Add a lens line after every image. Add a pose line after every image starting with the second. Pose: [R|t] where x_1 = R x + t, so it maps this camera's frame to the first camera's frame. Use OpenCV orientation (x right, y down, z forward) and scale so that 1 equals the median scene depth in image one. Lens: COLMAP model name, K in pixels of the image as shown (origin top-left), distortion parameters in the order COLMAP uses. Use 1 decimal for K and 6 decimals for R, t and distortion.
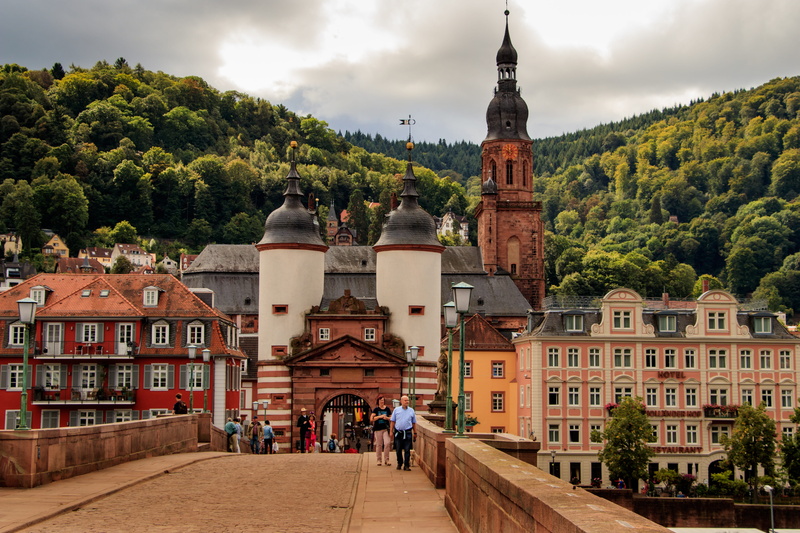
lens RADIAL K [[1103.5, 0, 400.0], [0, 1103.5, 304.3], [0, 0, 1]] dist [0.035582, 0.076141]
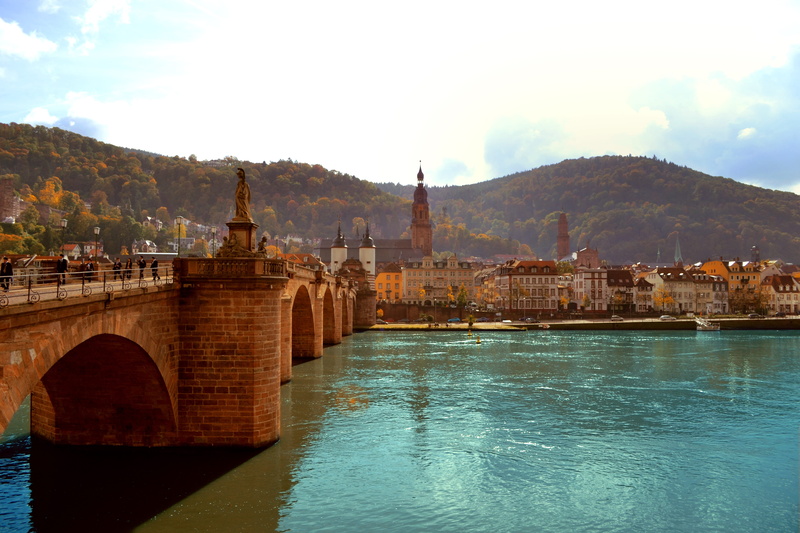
lens RADIAL K [[1103.5, 0, 400.0], [0, 1103.5, 304.3], [0, 0, 1]] dist [0.035582, 0.076141]
pose [[0.993072, 0.001251, -0.117499, 0.551463], [0.005373, 0.998414, 0.056043, -0.061596], [0.117383, -0.056286, 0.991490, -2.786986]]
